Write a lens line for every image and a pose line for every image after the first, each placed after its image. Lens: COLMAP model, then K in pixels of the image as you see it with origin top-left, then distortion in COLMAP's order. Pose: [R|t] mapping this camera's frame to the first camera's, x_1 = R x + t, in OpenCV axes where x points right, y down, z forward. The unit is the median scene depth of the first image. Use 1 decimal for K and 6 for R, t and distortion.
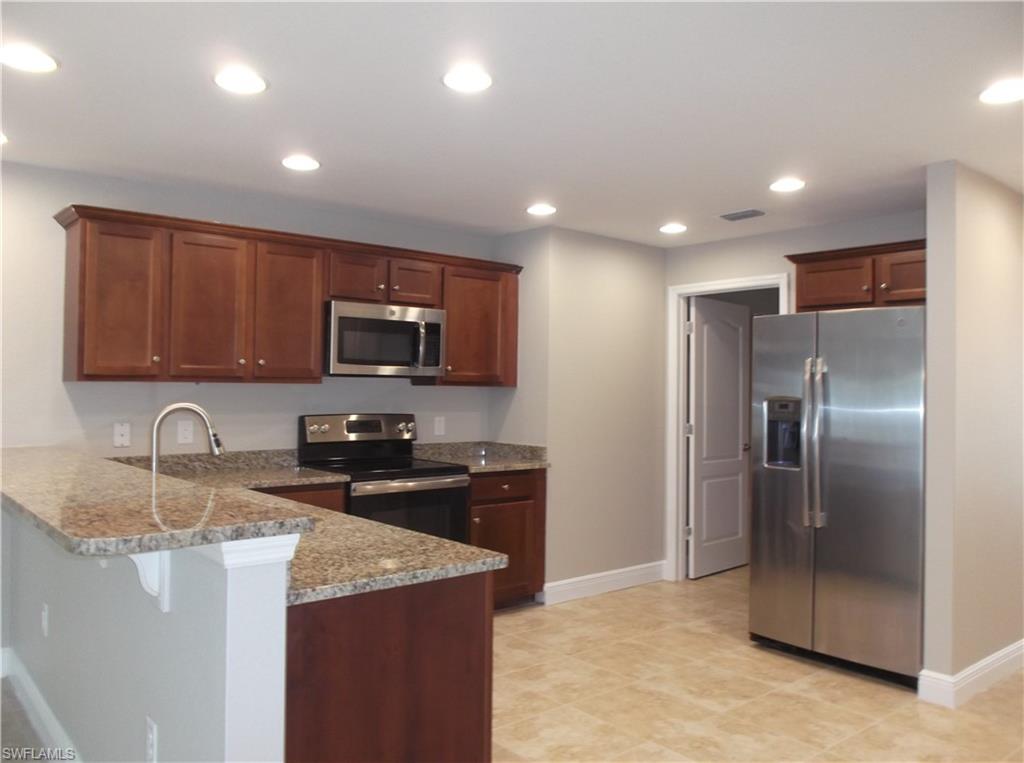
lens RADIAL K [[815.6, 0, 510.0], [0, 815.6, 376.5], [0, 0, 1]] dist [-0.001990, 0.000009]
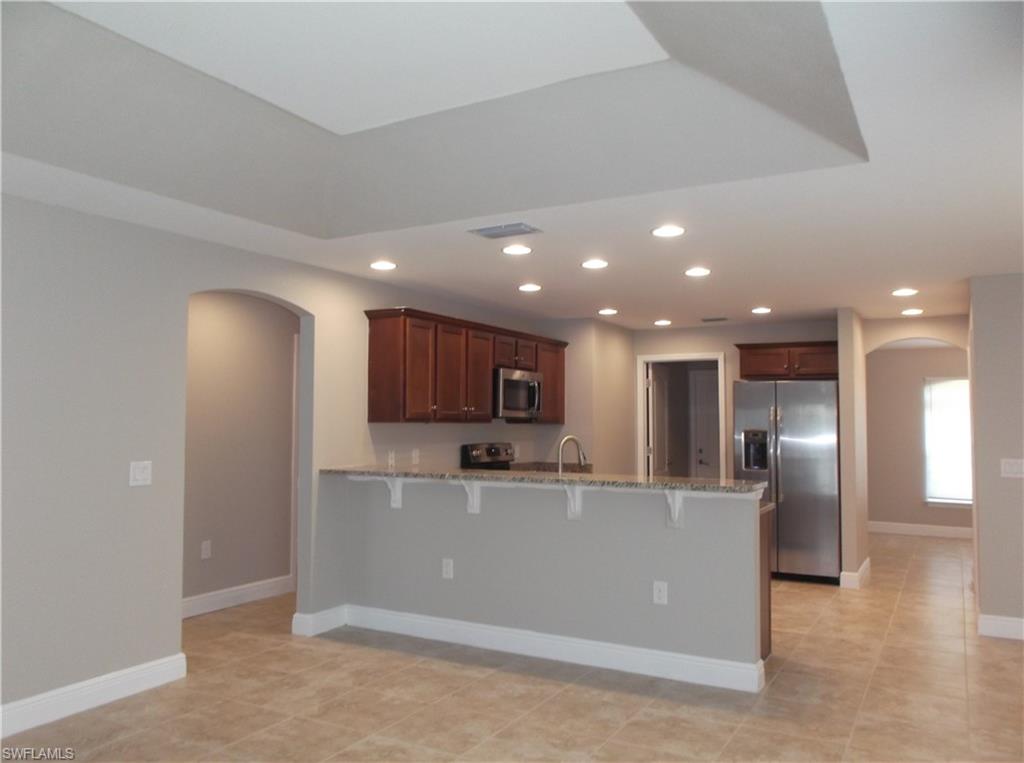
lens RADIAL K [[815.6, 0, 509.2], [0, 815.6, 383.7], [0, 0, 1]] dist [-0.001990, 0.000009]
pose [[0.932451, 0.011984, 0.361099, -0.740262], [-0.001482, 0.999568, -0.029345, -0.019648], [-0.361294, 0.026827, 0.932066, -0.411272]]
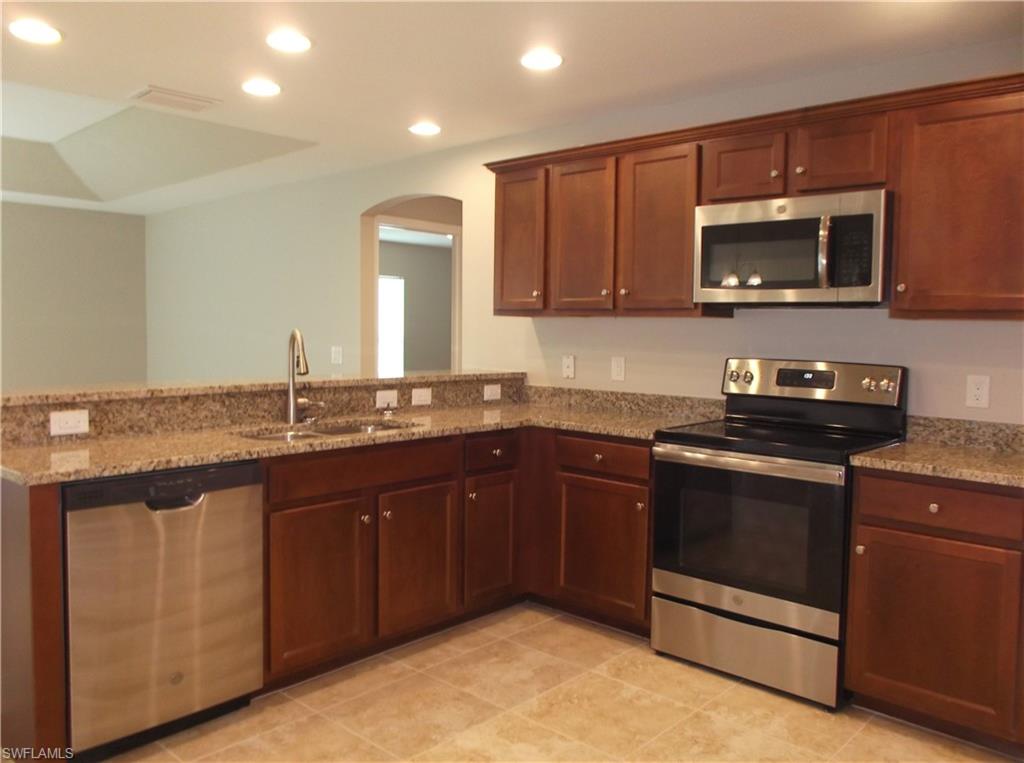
lens RADIAL K [[815.6, 0, 508.0], [0, 815.6, 358.1], [0, 0, 1]] dist [-0.001990, 0.000009]
pose [[0.135672, 0.033202, -0.990197, 0.514967], [0.000660, 0.999435, 0.033602, 0.022161], [0.990754, -0.005212, 0.135574, 0.711128]]
